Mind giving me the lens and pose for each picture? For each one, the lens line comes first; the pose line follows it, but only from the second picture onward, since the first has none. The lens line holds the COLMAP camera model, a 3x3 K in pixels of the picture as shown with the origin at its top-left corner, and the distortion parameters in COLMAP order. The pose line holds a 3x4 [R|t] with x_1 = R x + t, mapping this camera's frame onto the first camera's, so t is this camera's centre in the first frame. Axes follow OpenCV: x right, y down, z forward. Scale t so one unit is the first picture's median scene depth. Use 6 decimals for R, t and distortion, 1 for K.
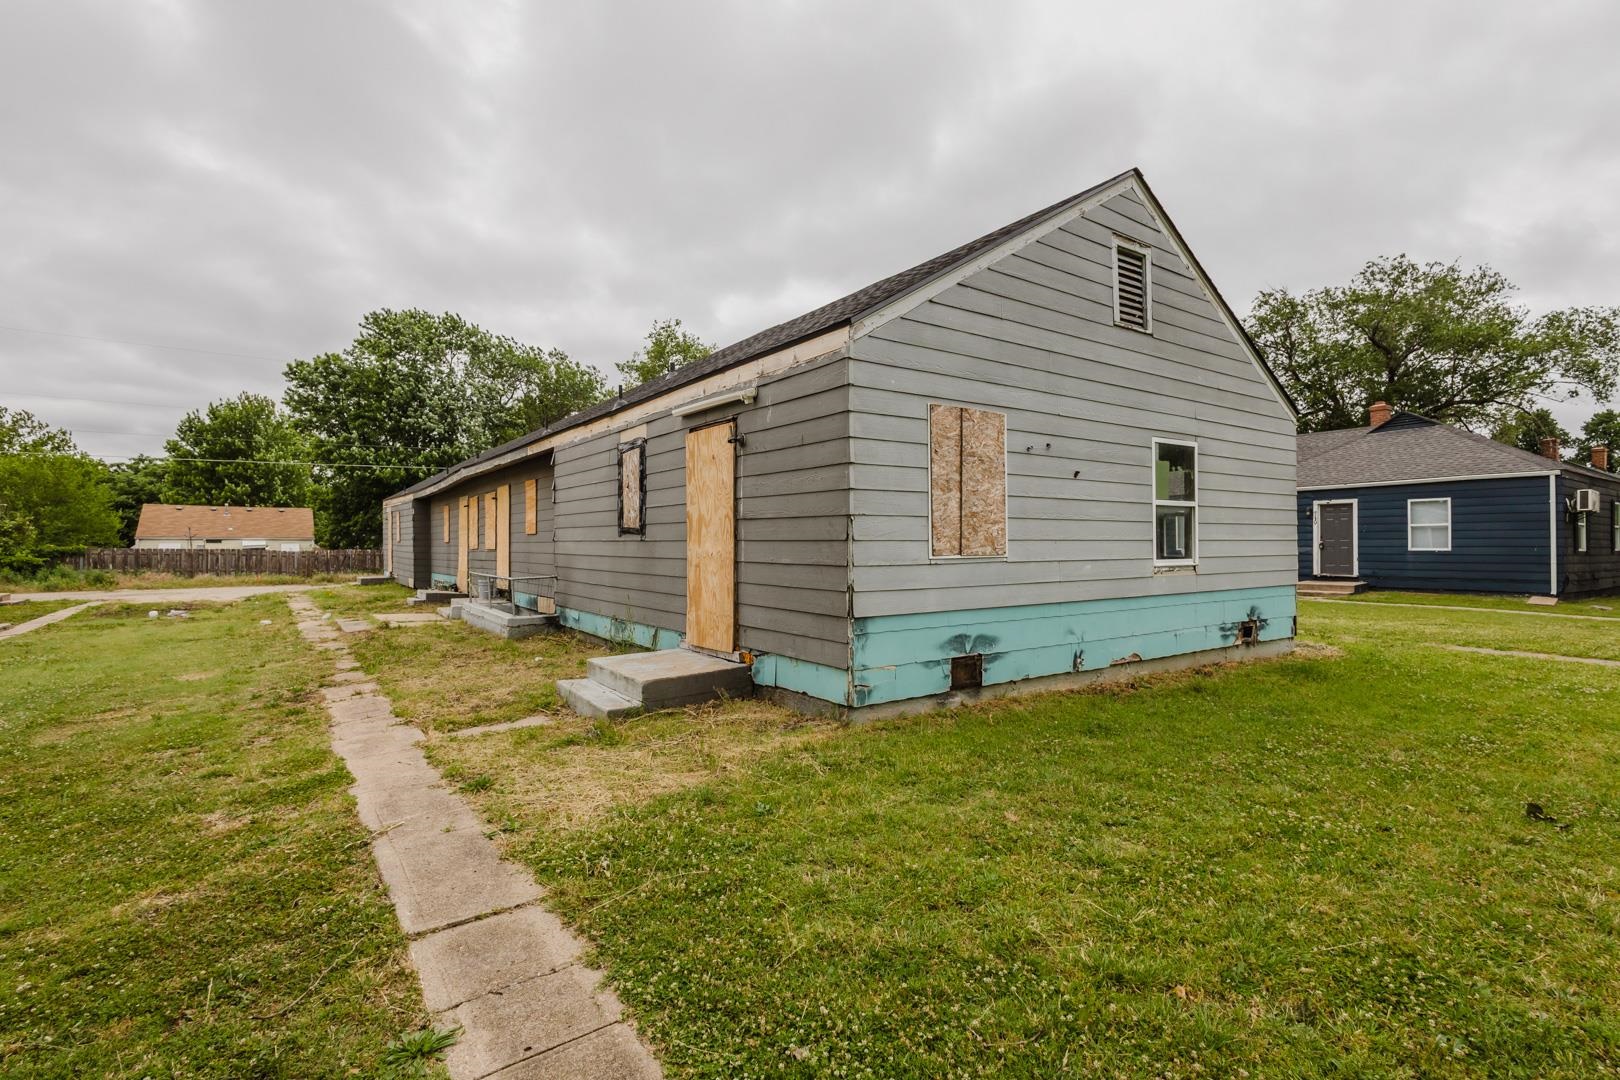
lens RADIAL K [[747.5, 0, 809.4], [0, 747.5, 538.2], [0, 0, 1]] dist [0.009333, -0.001343]
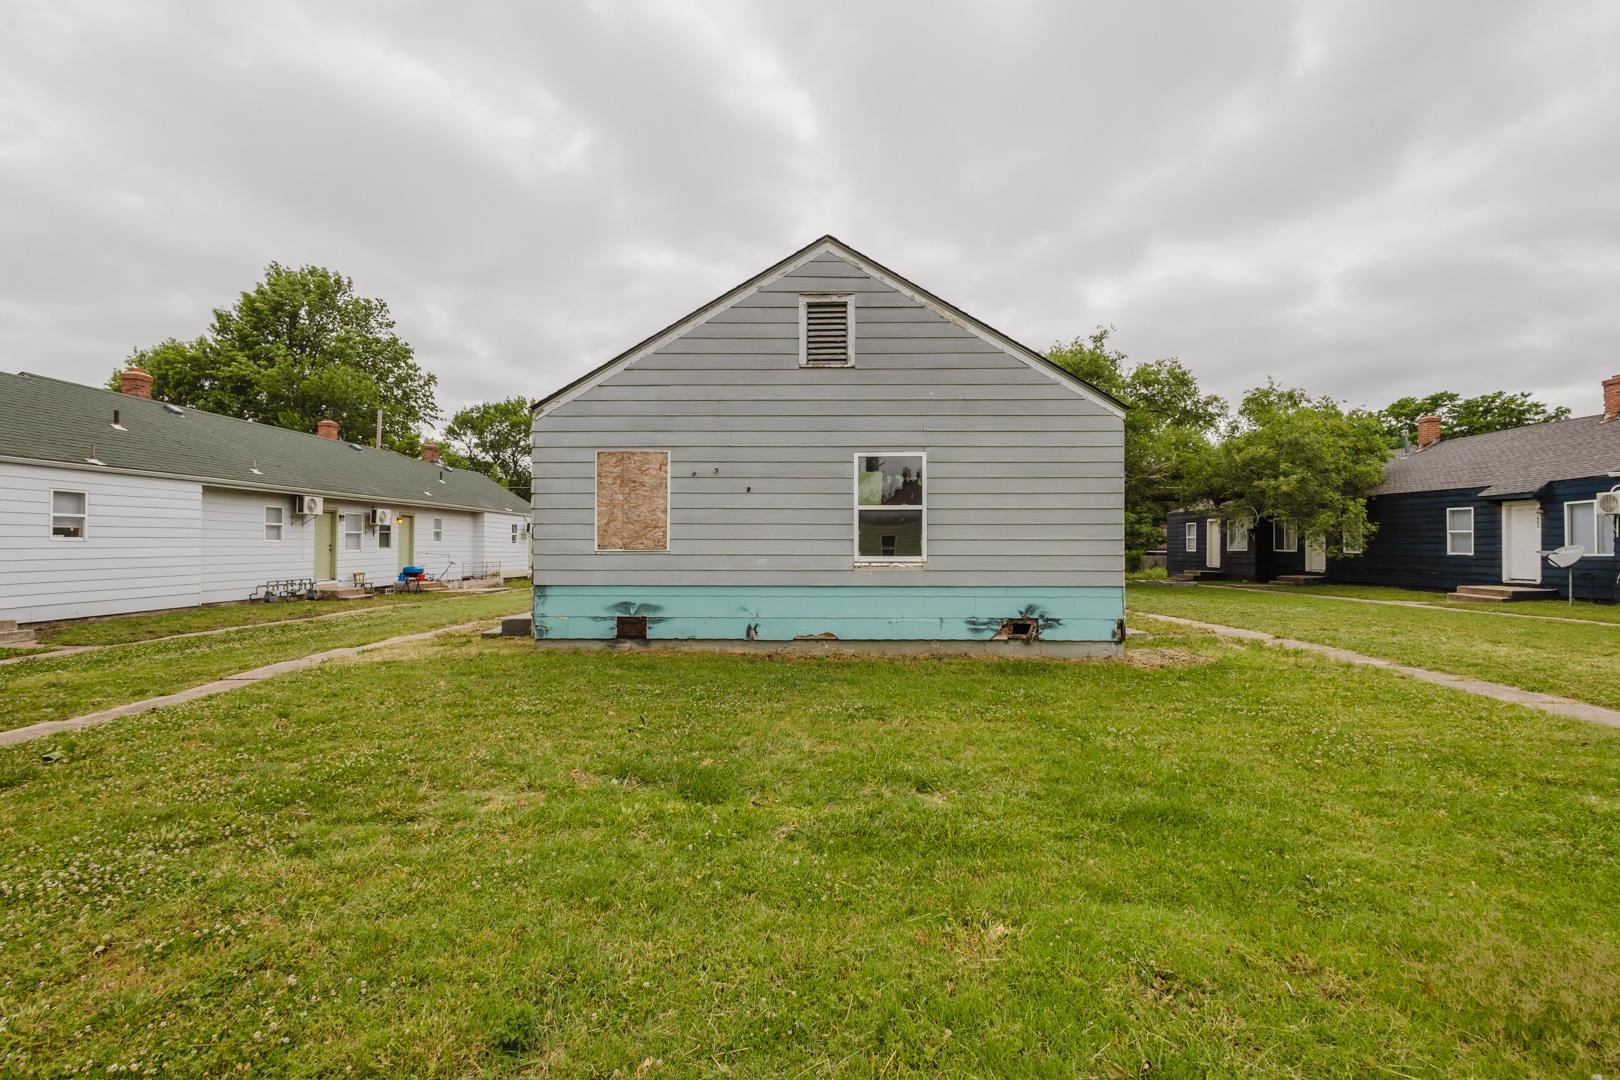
lens RADIAL K [[747.5, 0, 811.8], [0, 747.5, 536.2], [0, 0, 1]] dist [0.009333, -0.001343]
pose [[0.808339, -0.003609, -0.588706, 1.175256], [-0.000066, 0.999981, -0.006220, 0.005015], [0.588717, 0.005067, 0.808323, 0.003500]]
